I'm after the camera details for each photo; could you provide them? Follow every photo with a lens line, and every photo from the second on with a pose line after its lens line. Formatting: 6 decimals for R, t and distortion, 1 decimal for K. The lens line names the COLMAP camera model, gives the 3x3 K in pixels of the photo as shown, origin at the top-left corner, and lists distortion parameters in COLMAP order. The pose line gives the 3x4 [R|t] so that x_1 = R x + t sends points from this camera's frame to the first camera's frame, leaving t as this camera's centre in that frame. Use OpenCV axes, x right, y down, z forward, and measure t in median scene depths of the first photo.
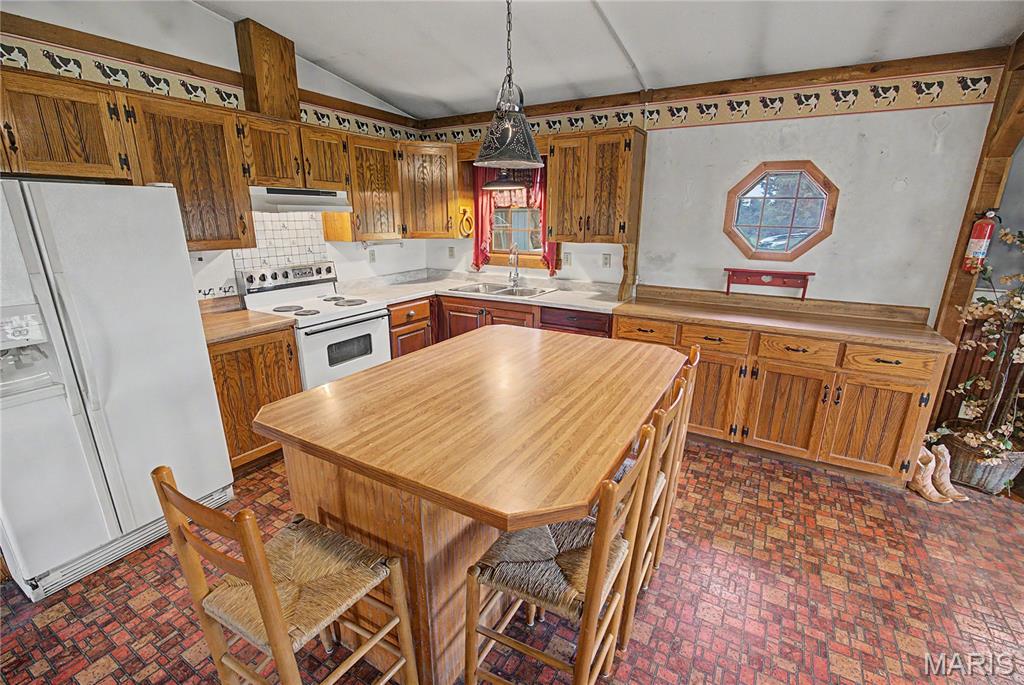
lens RADIAL K [[448.9, 0, 512.0], [0, 448.9, 342.5], [0, 0, 1]] dist [-0.005251, -0.000402]
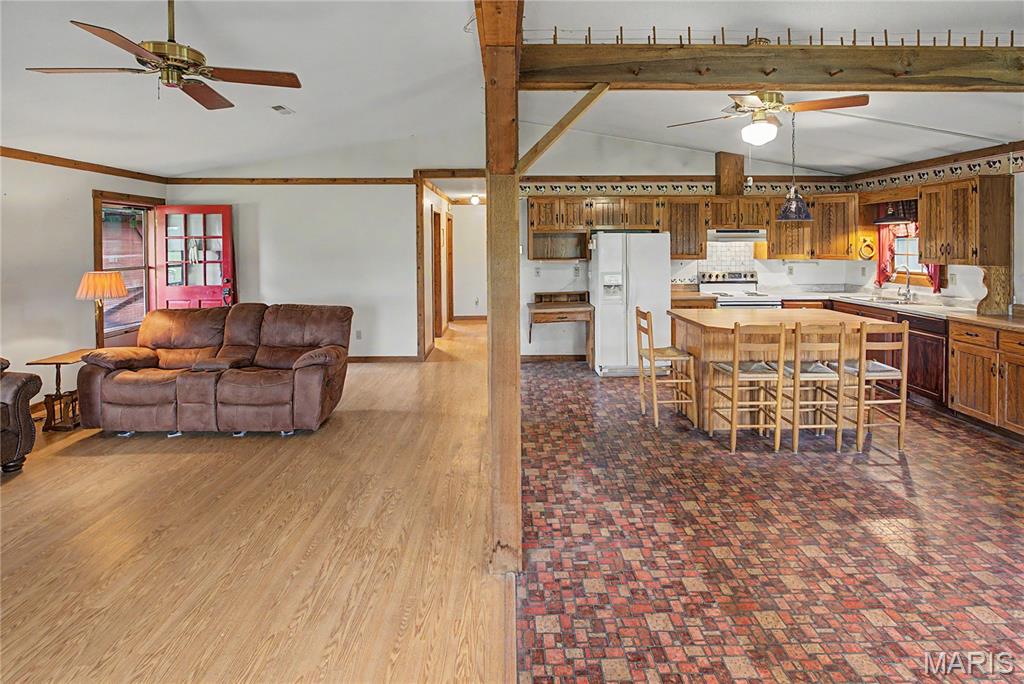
lens RADIAL K [[508.3, 0, 508.2], [0, 508.3, 239.0], [0, 0, 1]] dist [-0.002919, -0.000351]
pose [[0.511358, -0.010484, -0.859304, 0.752044], [-0.229249, 0.962026, -0.148160, 0.192630], [0.828226, 0.272758, 0.489536, -0.696020]]
